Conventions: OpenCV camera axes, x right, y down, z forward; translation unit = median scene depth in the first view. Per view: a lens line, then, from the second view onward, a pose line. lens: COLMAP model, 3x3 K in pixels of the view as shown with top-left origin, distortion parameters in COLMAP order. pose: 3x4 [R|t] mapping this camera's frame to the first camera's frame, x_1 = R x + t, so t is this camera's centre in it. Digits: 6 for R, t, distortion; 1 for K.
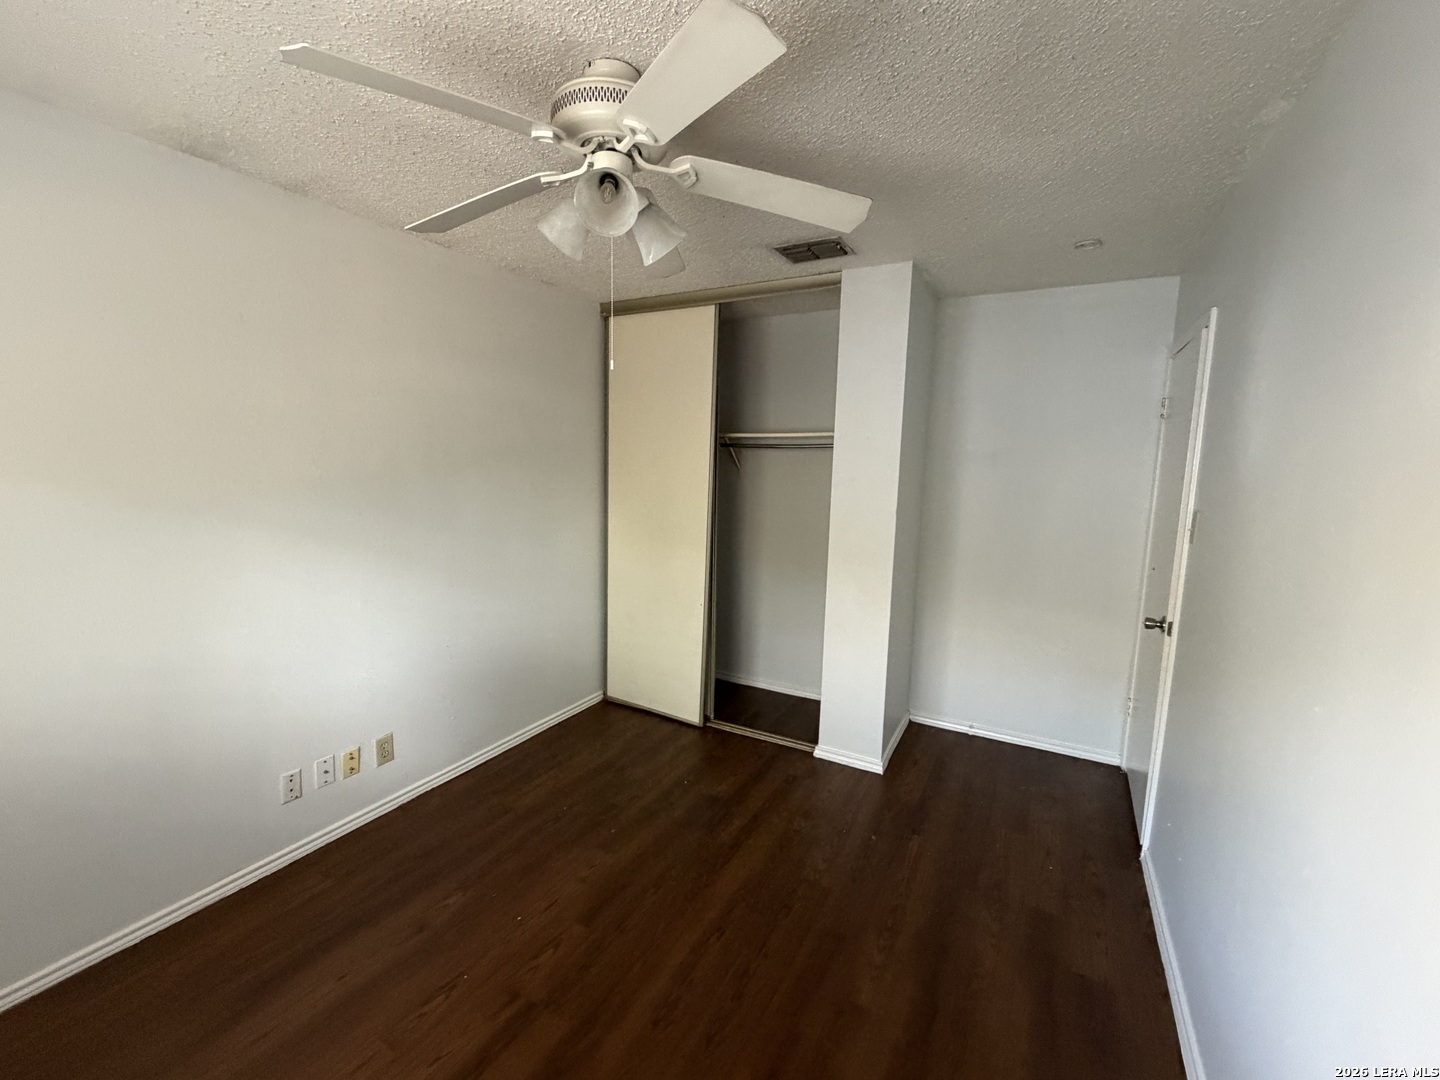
lens RADIAL K [[604.8, 0, 718.0], [0, 604.8, 541.0], [0, 0, 1]] dist [-0.001813, 0.000998]
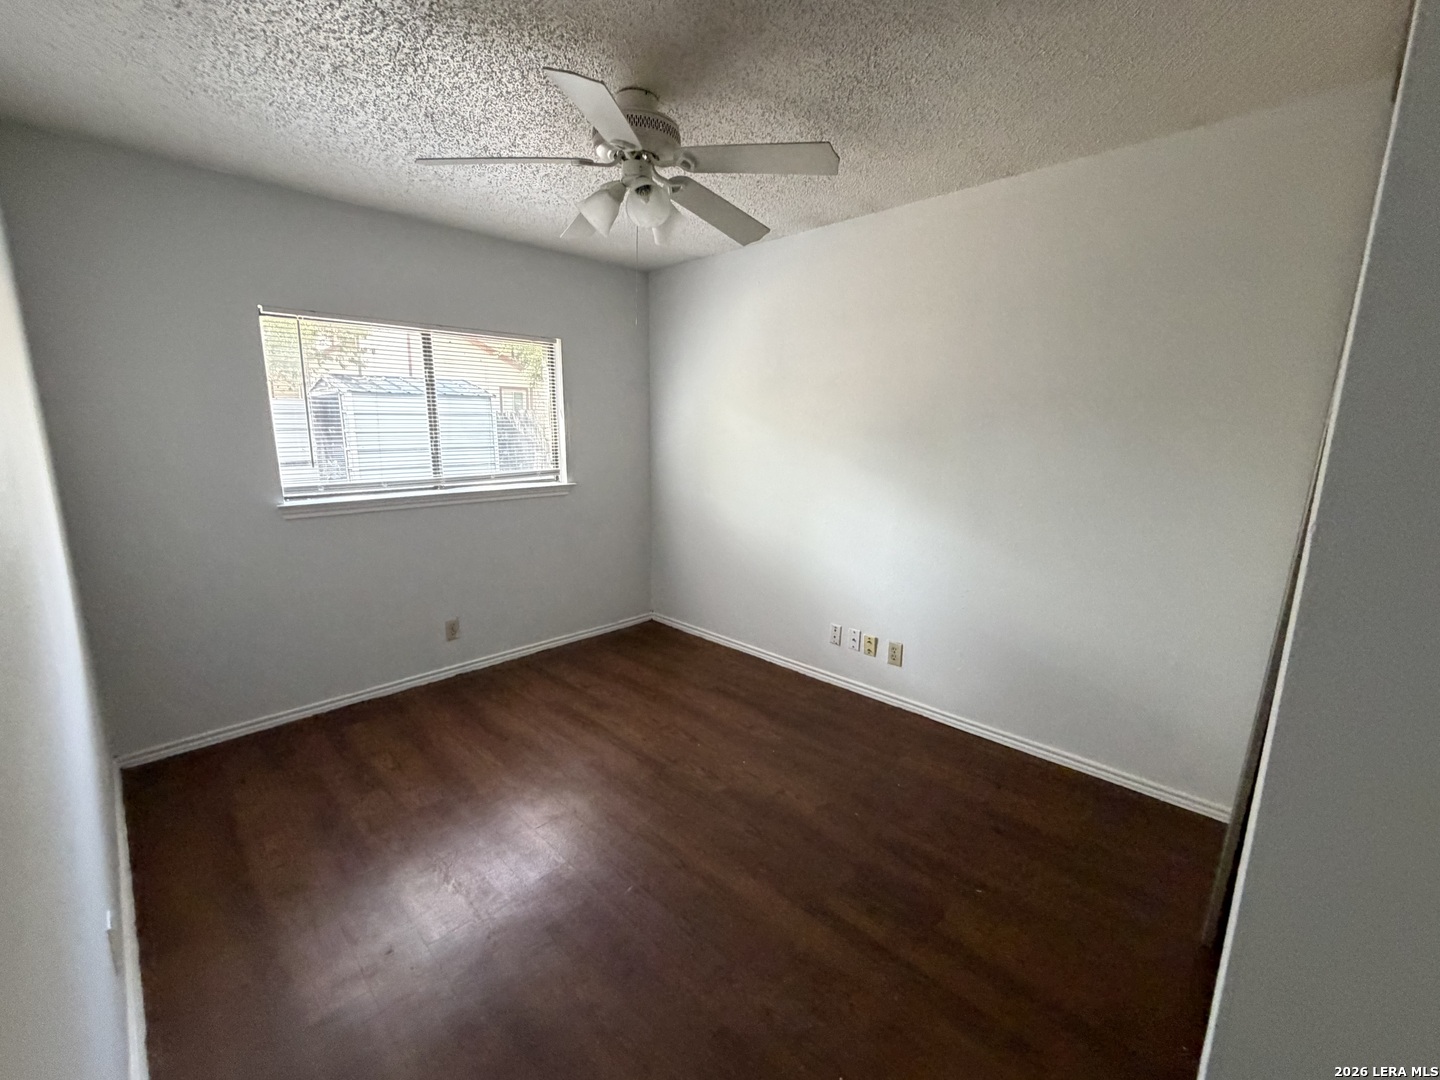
lens RADIAL K [[604.8, 0, 713.0], [0, 604.8, 544.7], [0, 0, 1]] dist [-0.001813, 0.000998]
pose [[-0.274730, 0.162963, -0.947611, 0.726137], [-0.147540, 0.966717, 0.209023, -0.066565], [0.950134, 0.197236, -0.241543, 1.020724]]
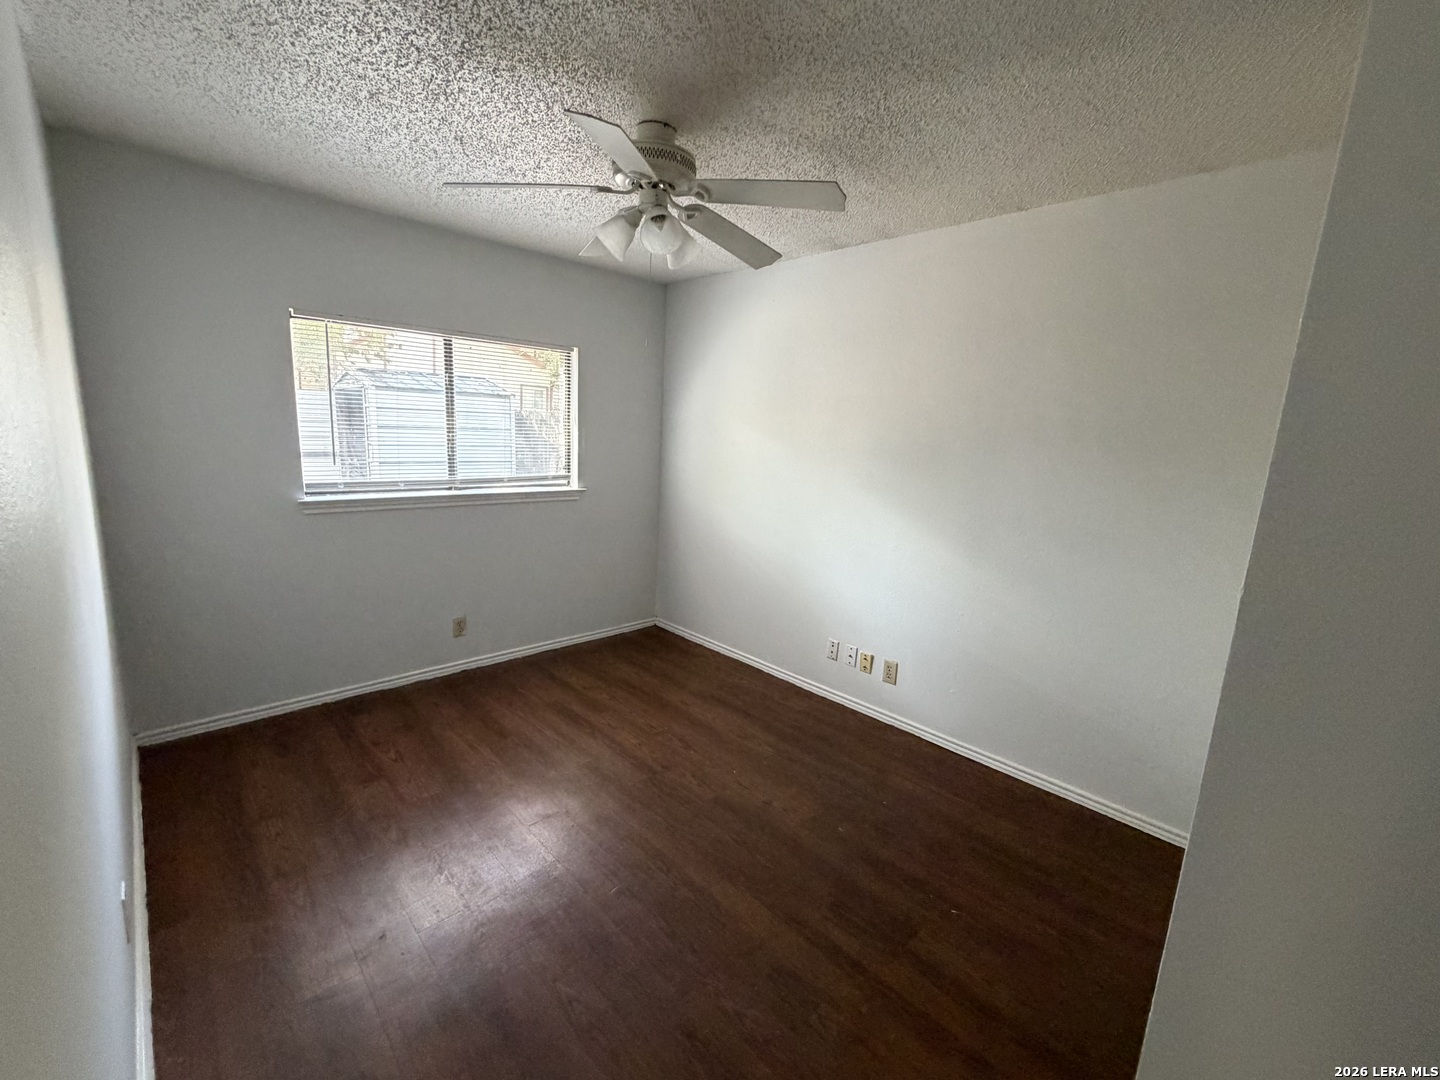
lens RADIAL K [[604.8, 0, 712.7], [0, 604.8, 544.5], [0, 0, 1]] dist [-0.001813, 0.000998]
pose [[-0.302134, 0.144039, -0.942321, 0.745172], [-0.186332, 0.960527, 0.206565, -0.094741], [0.934877, 0.237994, -0.263368, 1.045243]]
